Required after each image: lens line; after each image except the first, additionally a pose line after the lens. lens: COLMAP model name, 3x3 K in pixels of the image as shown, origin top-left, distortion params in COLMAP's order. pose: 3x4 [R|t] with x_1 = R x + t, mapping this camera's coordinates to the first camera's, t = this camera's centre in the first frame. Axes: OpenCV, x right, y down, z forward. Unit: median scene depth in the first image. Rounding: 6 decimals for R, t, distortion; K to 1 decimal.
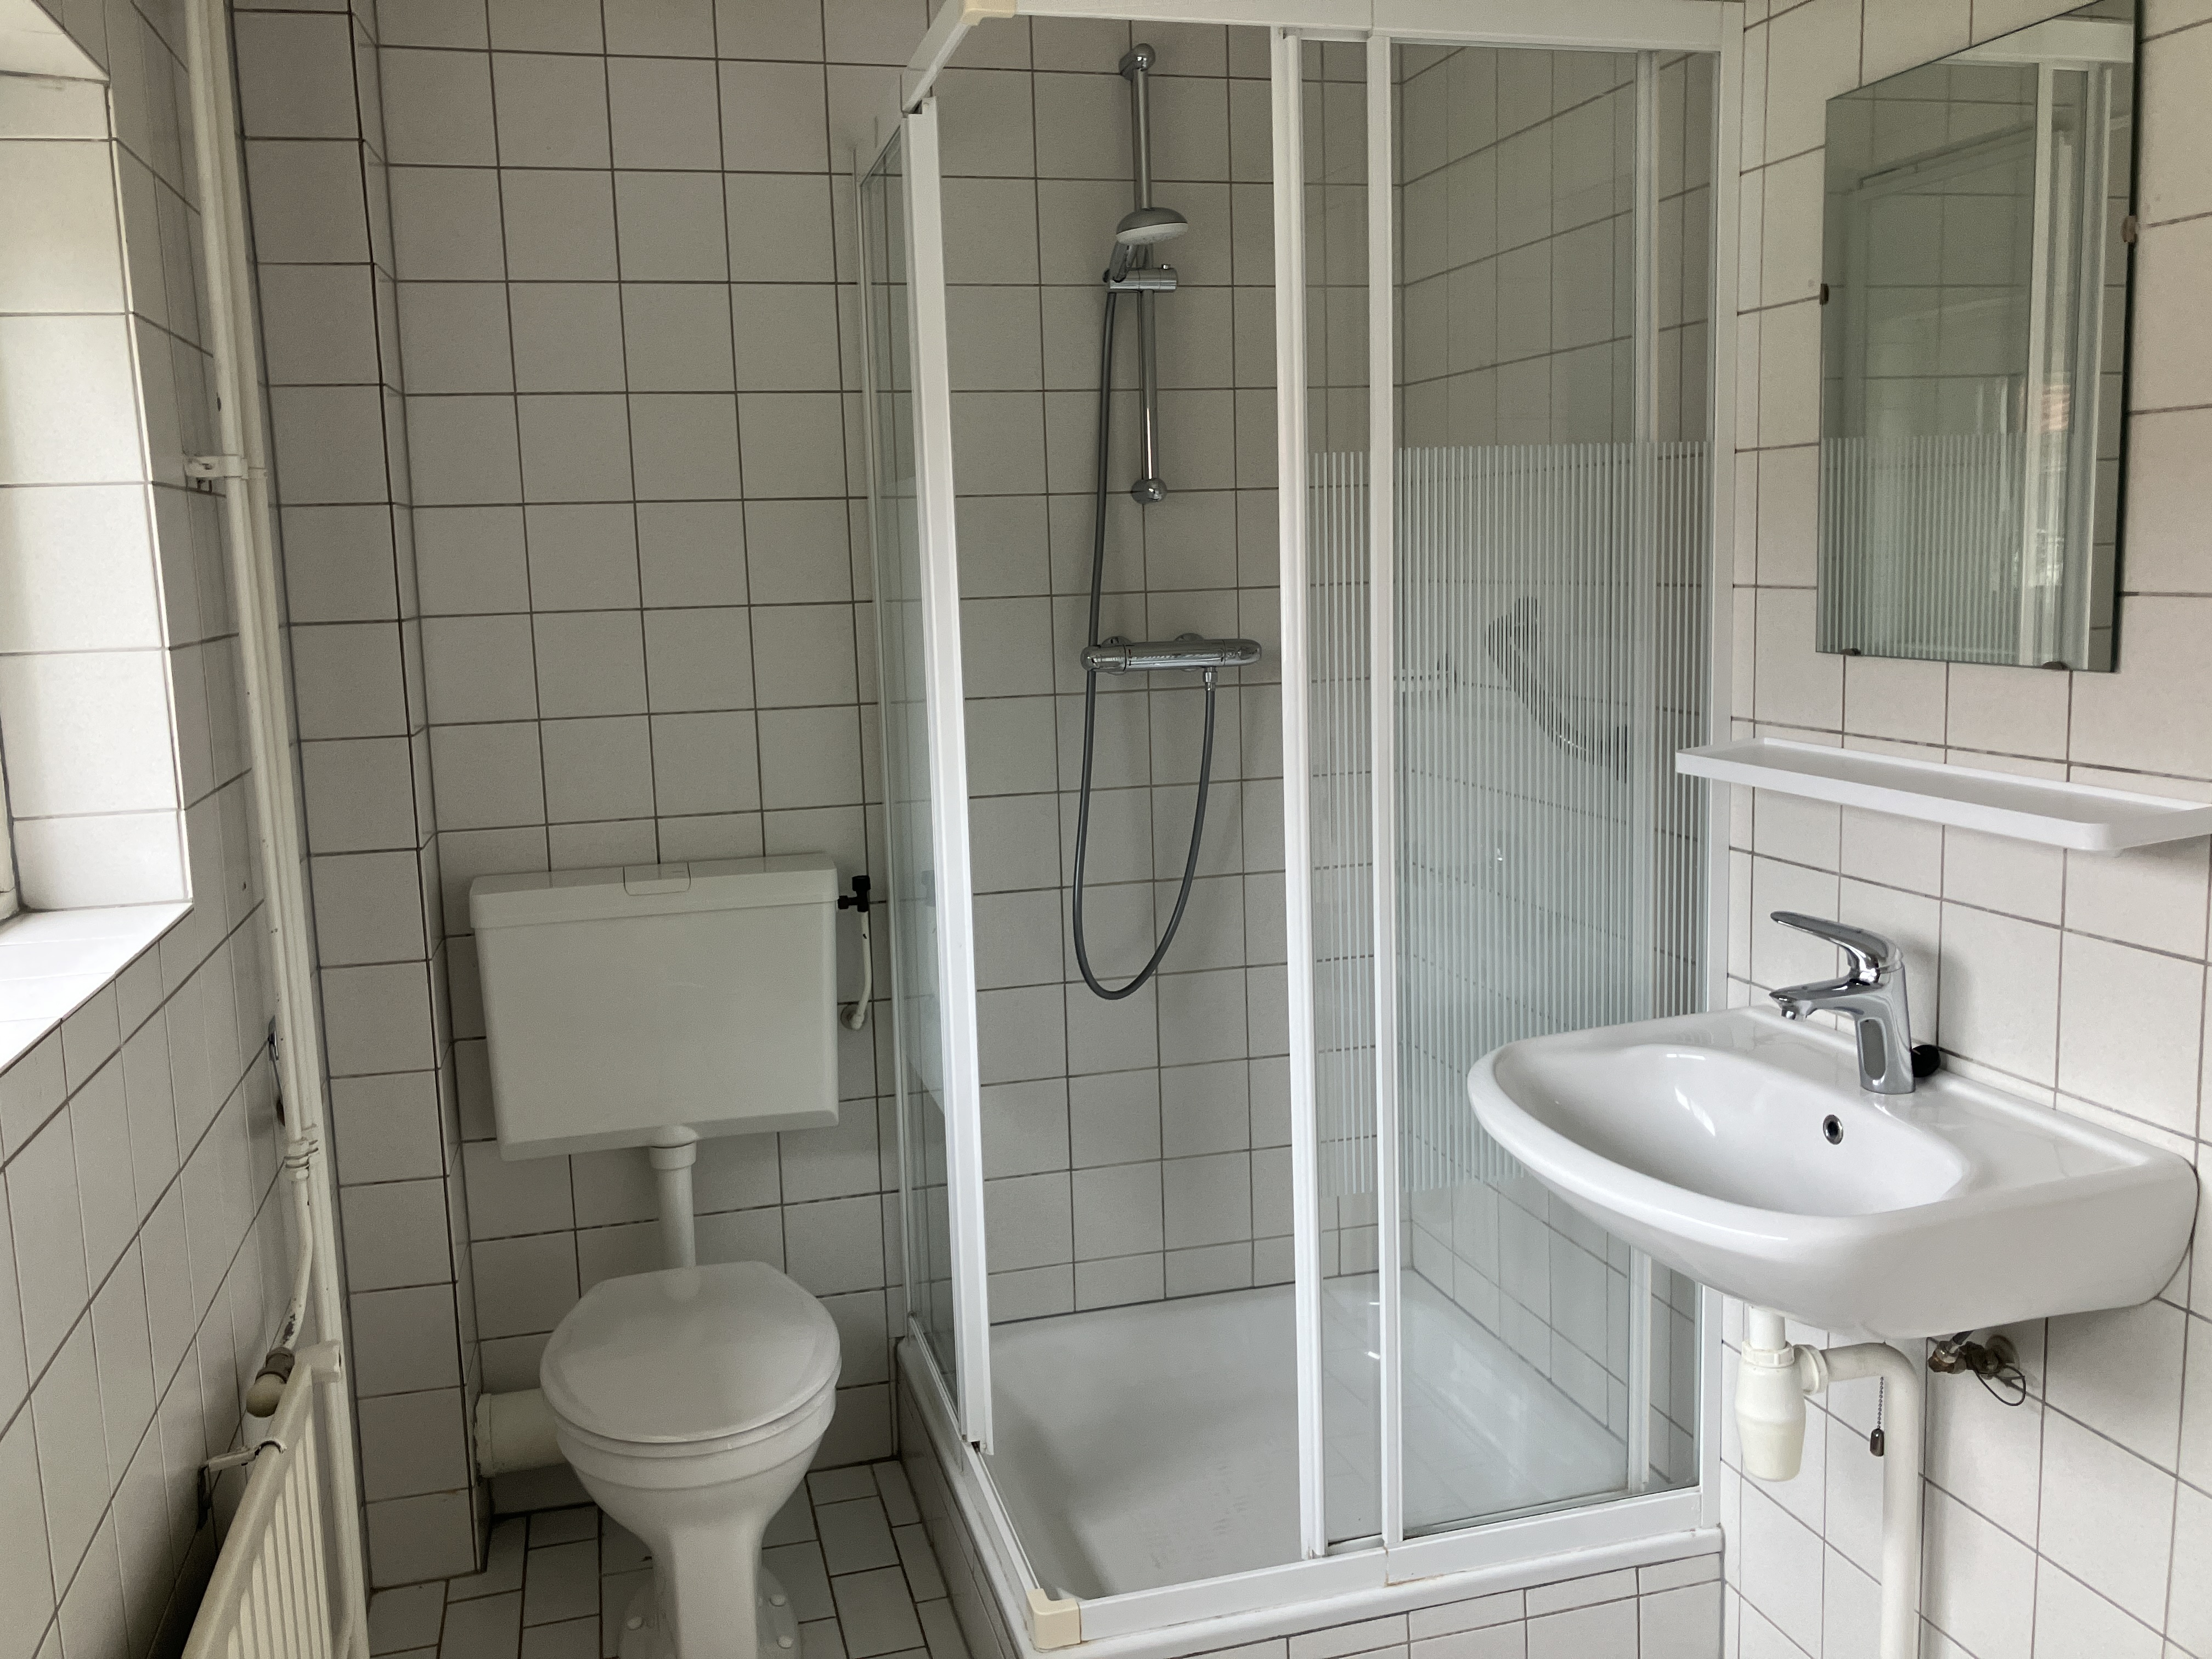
lens RADIAL K [[1800.2, 0, 1088.4], [0, 1800.2, 819.1], [0, 0, 1]] dist [0.048566, -0.059214]
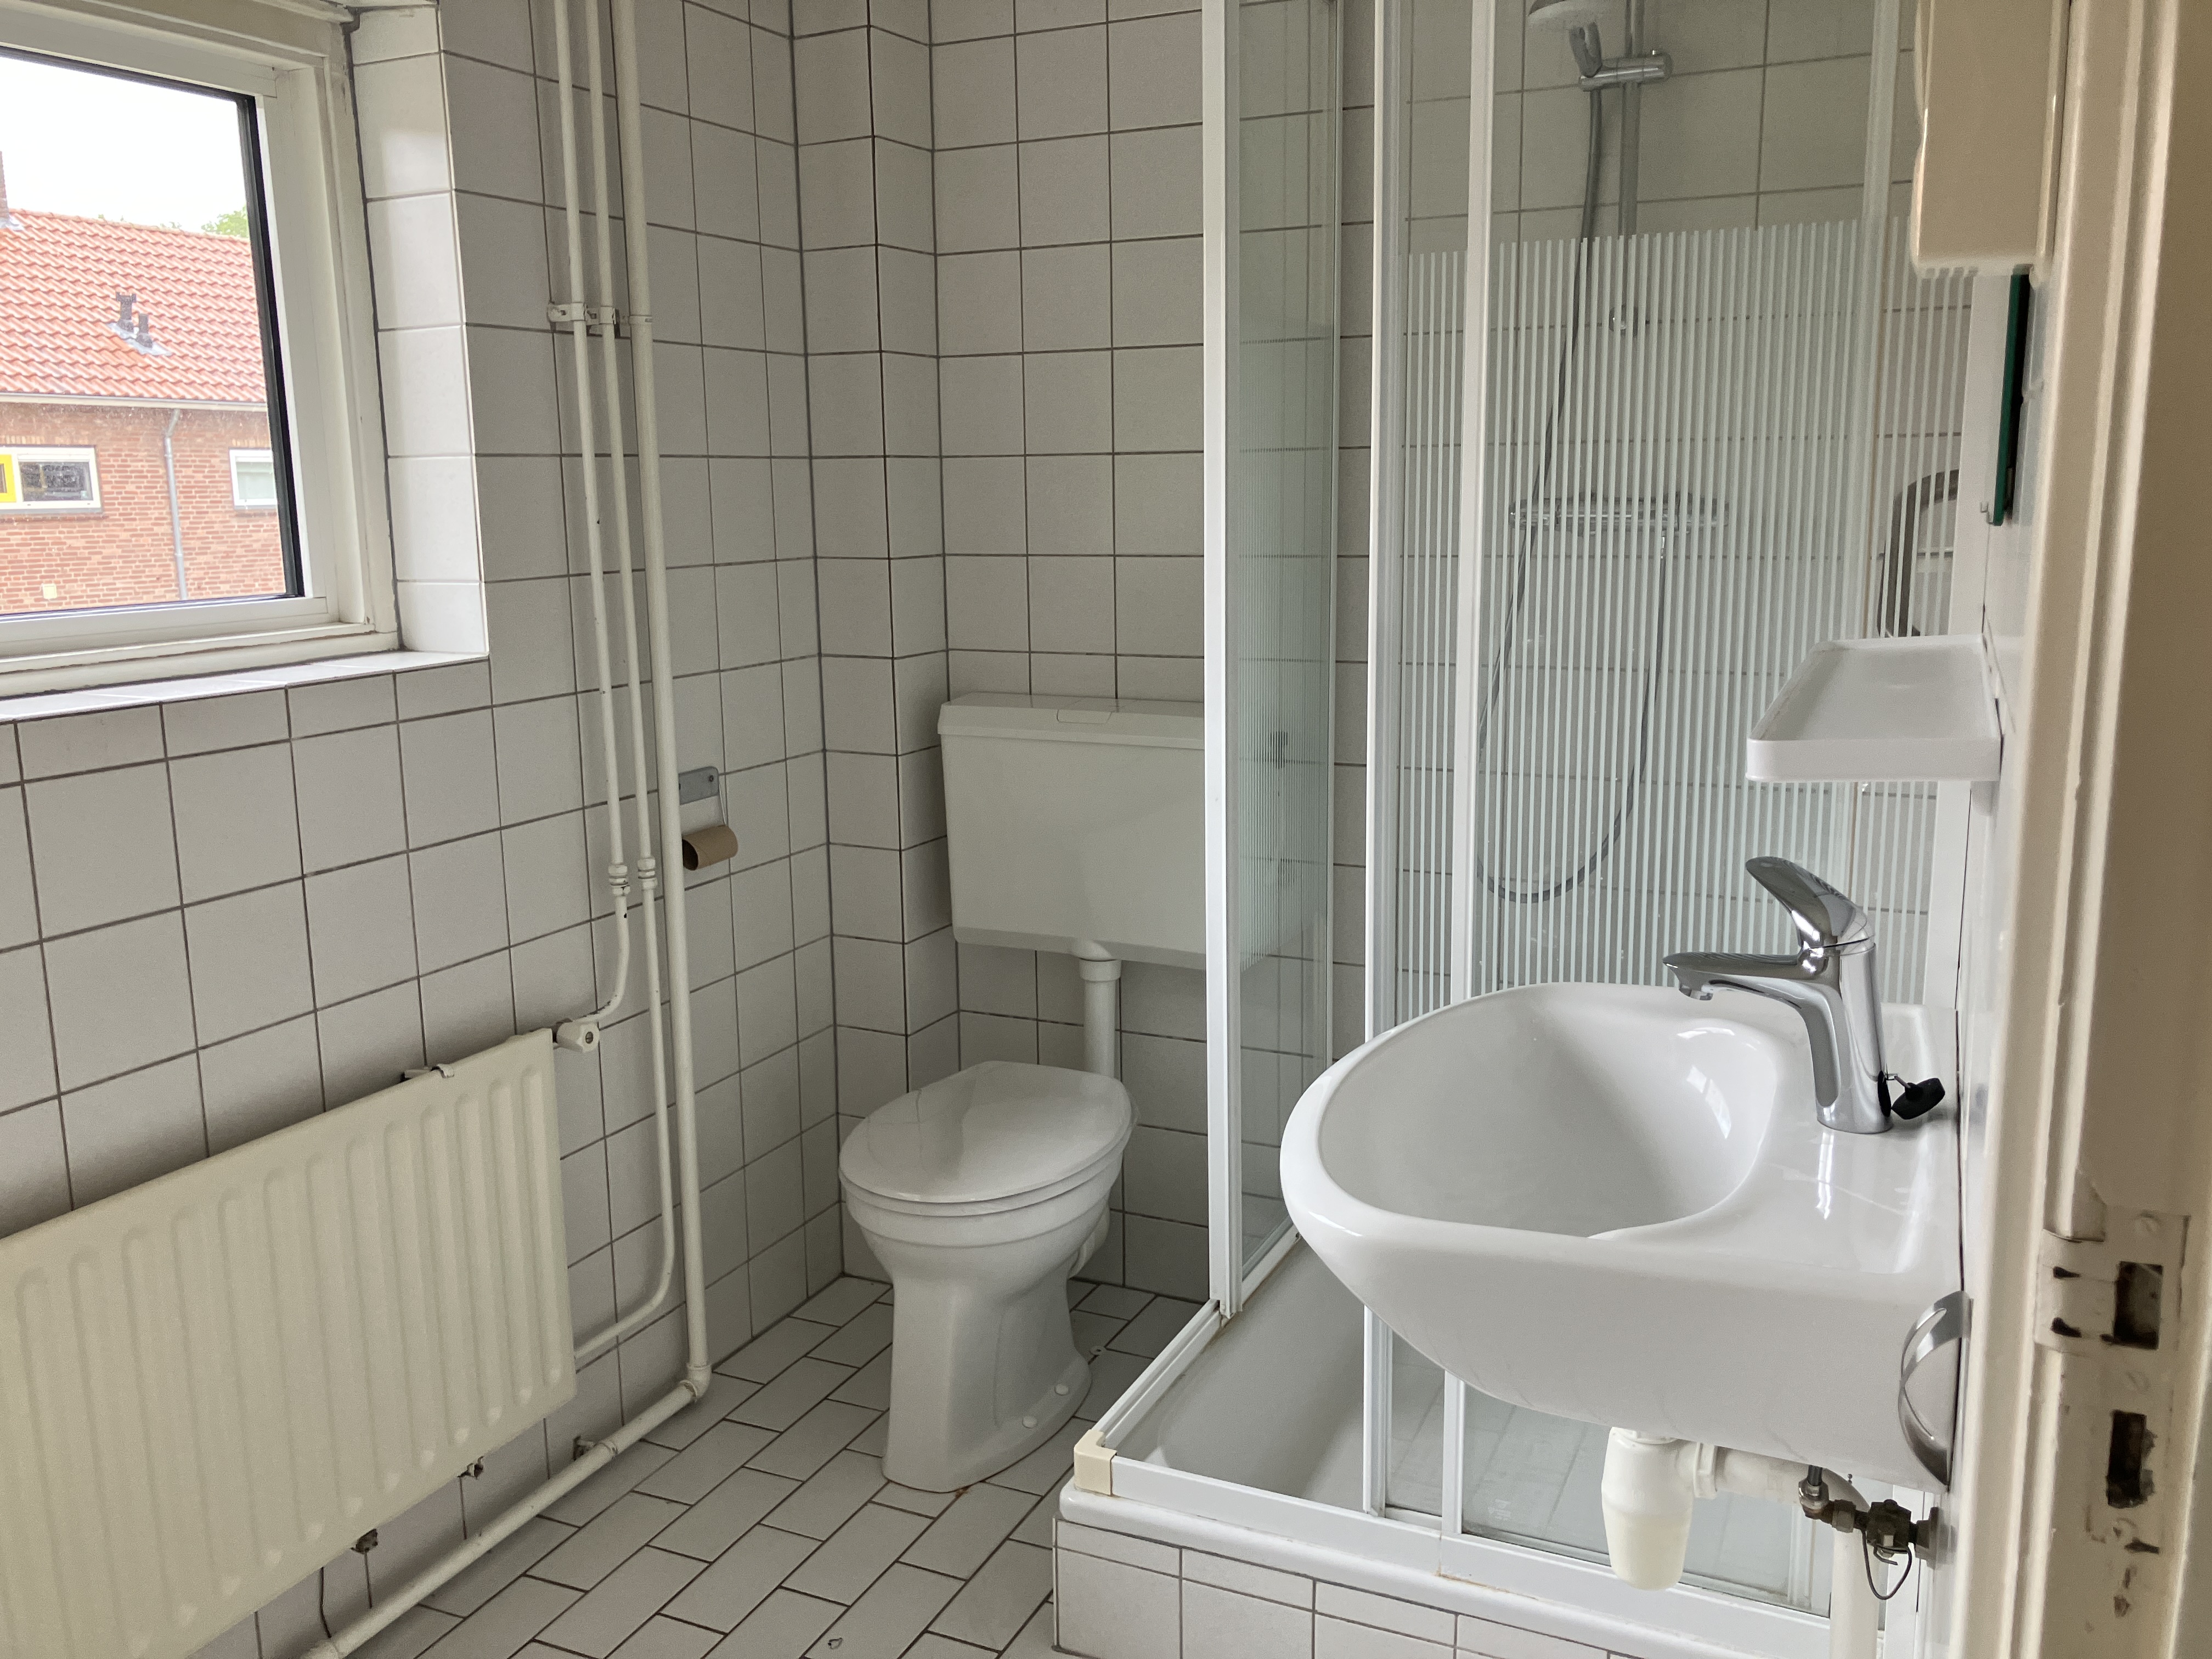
lens RADIAL K [[1800.2, 0, 1094.9], [0, 1800.2, 830.1], [0, 0, 1]] dist [0.048566, -0.059214]
pose [[0.769766, 0.145256, -0.621579, 0.568904], [-0.105169, 0.989317, 0.100951, -0.005531], [0.629603, -0.012338, 0.776819, 0.233368]]
